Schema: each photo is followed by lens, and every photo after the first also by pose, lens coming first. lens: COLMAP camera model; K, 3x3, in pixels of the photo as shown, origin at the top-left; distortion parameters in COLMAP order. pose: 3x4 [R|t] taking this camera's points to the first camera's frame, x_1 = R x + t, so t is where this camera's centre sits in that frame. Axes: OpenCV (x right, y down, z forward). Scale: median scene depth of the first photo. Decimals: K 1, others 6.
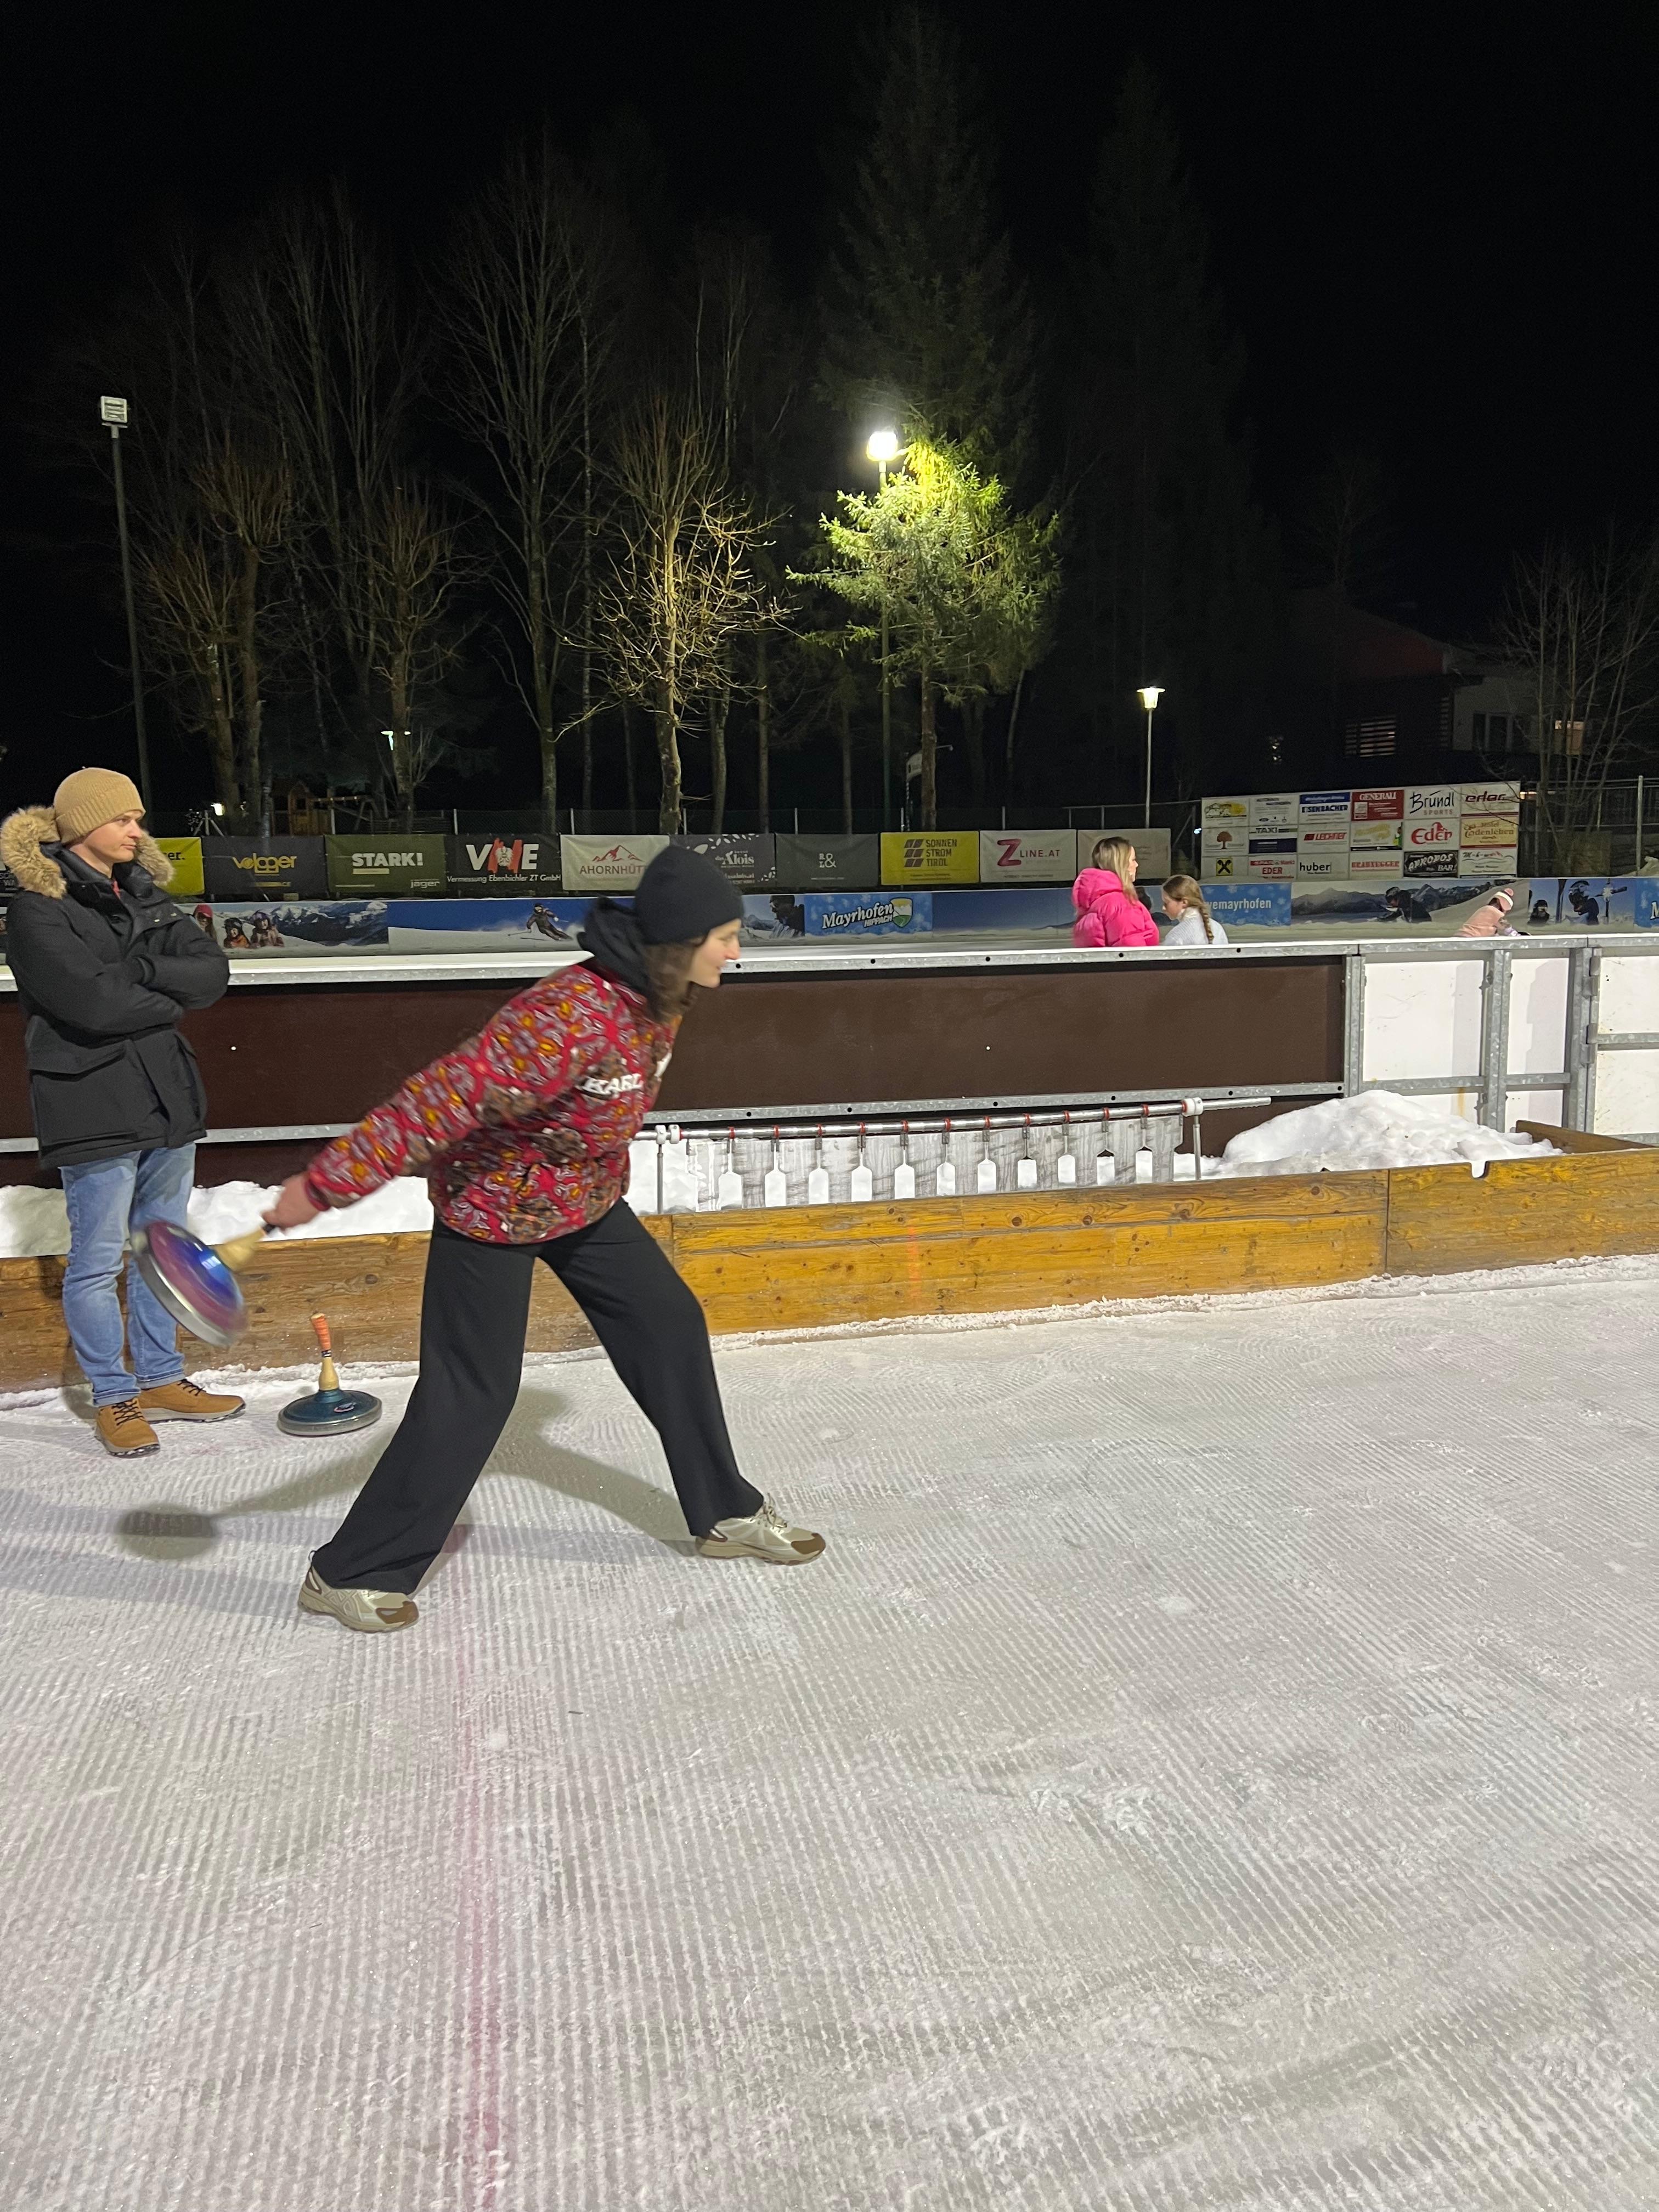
lens RADIAL K [[1640.2, 0, 822.1], [0, 1640.2, 1099.3], [0, 0, 1]] dist [0.075584, -0.073198]
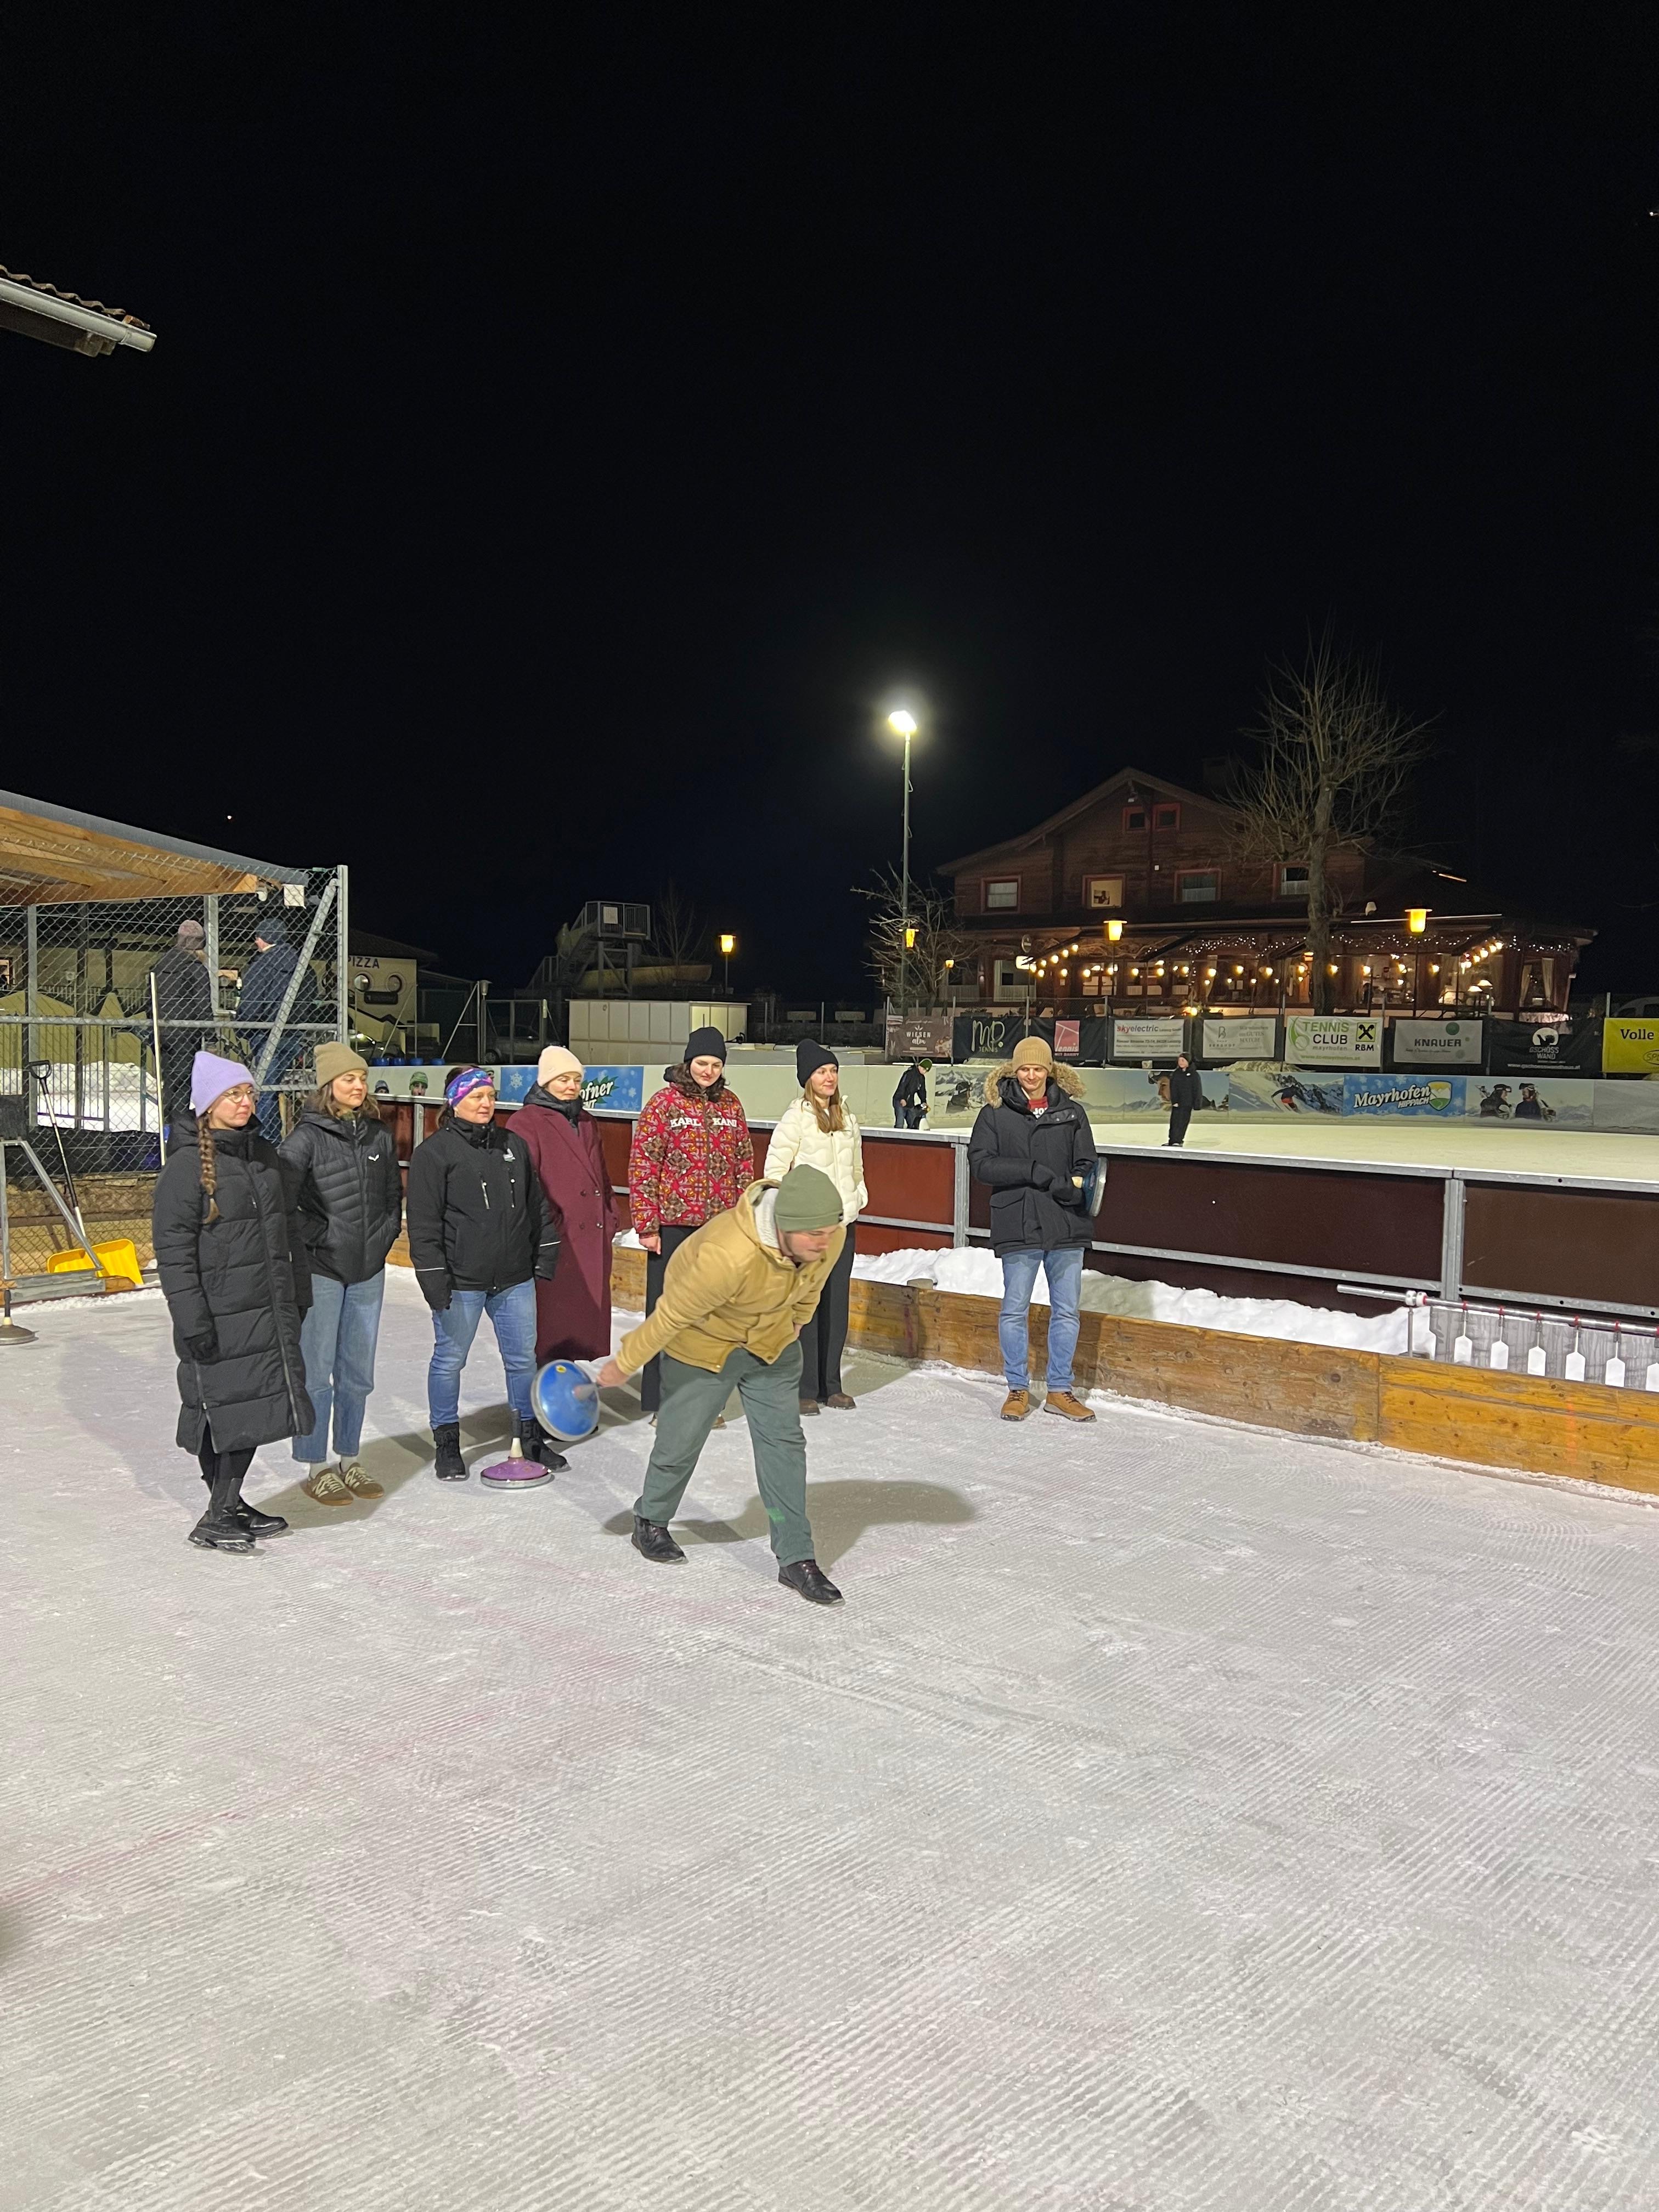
lens RADIAL K [[1640.2, 0, 822.1], [0, 1640.2, 1099.3], [0, 0, 1]] dist [0.075584, -0.073198]
pose [[0.581858, 0.053655, -0.811518, 0.774256], [-0.134155, 0.990485, -0.030701, -0.035850], [0.802149, 0.126733, 0.583520, -0.211847]]
